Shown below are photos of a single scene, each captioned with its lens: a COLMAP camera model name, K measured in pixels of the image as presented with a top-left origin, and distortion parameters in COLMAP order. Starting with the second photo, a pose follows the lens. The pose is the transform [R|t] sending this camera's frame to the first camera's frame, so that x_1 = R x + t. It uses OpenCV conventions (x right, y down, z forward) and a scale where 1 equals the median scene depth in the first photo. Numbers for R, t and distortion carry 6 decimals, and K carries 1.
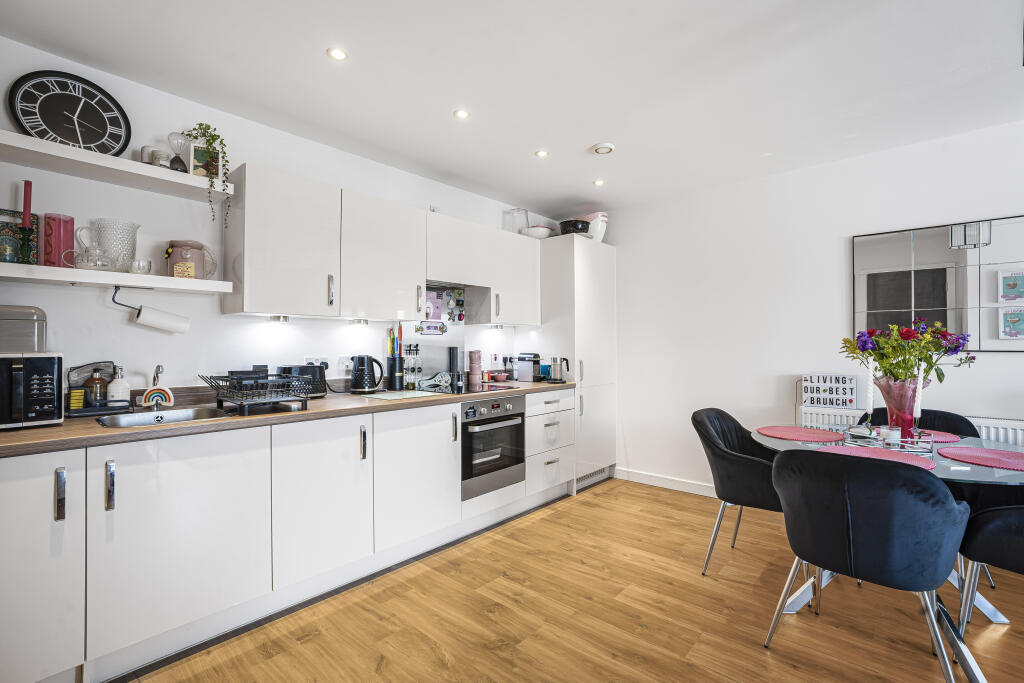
lens RADIAL K [[466.9, 0, 512.0], [0, 466.9, 341.5], [0, 0, 1]] dist [-0.000737, 0.000796]
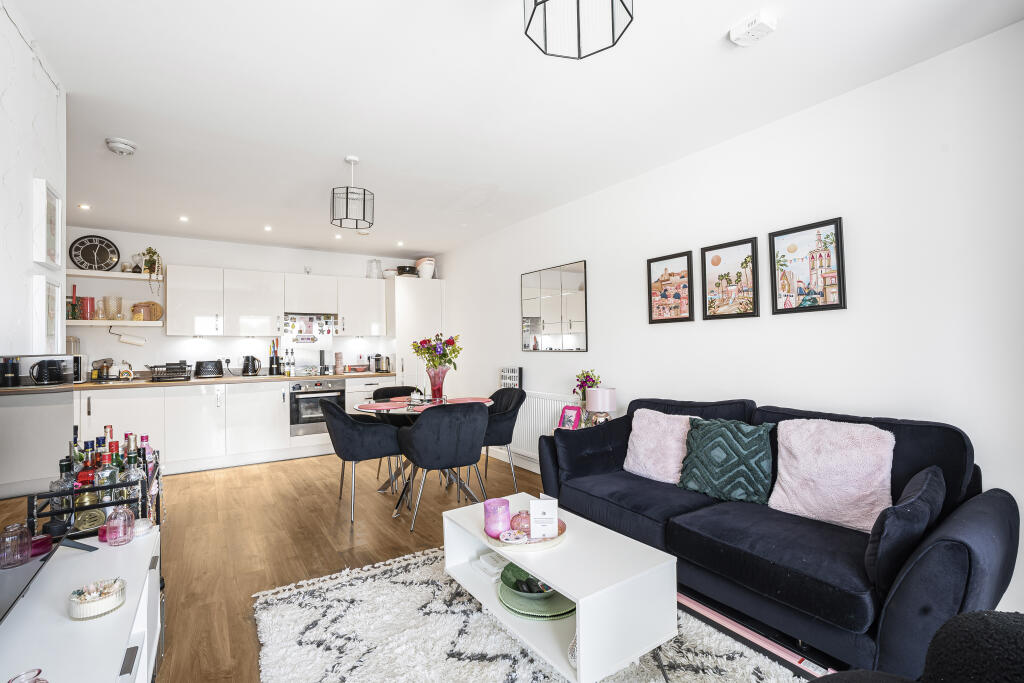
lens RADIAL K [[458.1, 0, 512.0], [0, 458.1, 341.5], [0, 0, 1]] dist [-0.002114, -0.000437]
pose [[0.969955, -0.009248, -0.243109, 1.430809], [0.009688, 0.999953, 0.000615, -0.020622], [0.243092, -0.002952, 0.969999, -0.621517]]
